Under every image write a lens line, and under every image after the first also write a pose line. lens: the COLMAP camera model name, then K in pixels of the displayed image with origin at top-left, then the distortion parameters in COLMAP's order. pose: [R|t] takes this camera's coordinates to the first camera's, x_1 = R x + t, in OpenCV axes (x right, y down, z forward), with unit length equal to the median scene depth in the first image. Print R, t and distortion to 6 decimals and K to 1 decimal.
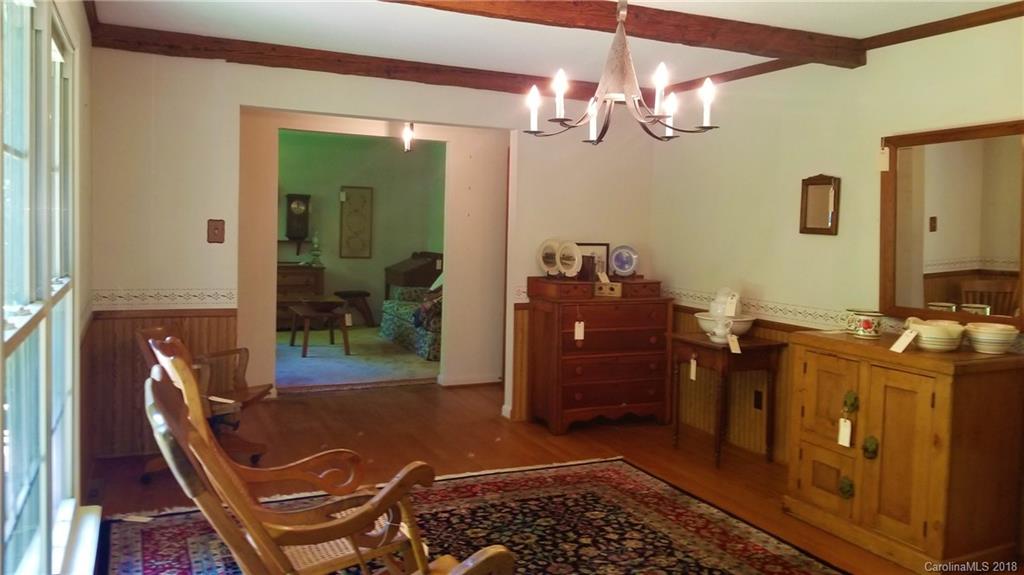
lens RADIAL K [[820.0, 0, 512.0], [0, 820.0, 287.5], [0, 0, 1]] dist [0.000318, 0.000773]
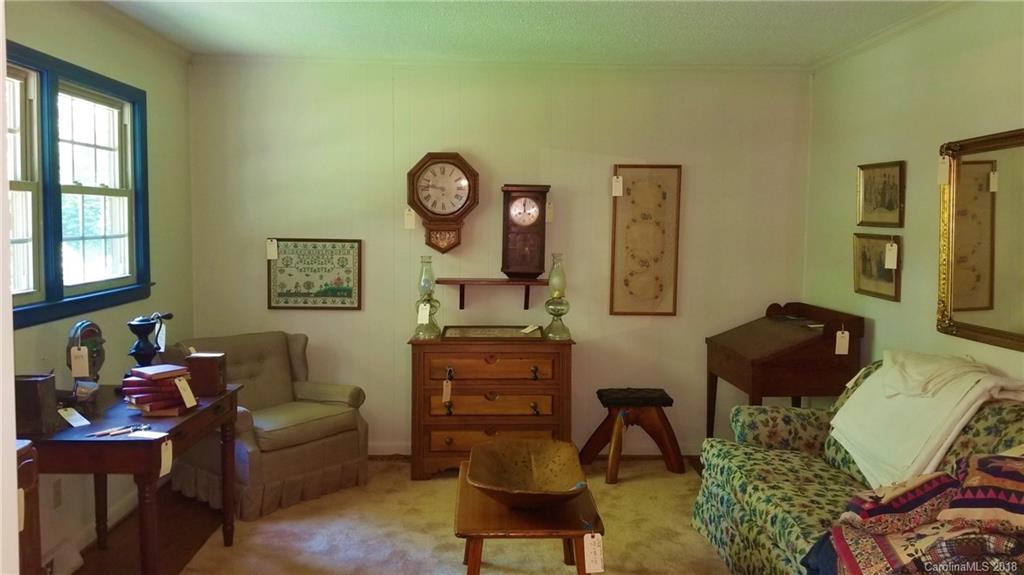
lens RADIAL K [[820.0, 0, 512.0], [0, 820.0, 287.5], [0, 0, 1]] dist [0.000318, 0.000773]
pose [[0.930082, 0.013175, -0.367116, -0.090273], [-0.013490, 0.999908, 0.001706, -0.053578], [0.367104, 0.003366, 0.930174, 0.547026]]
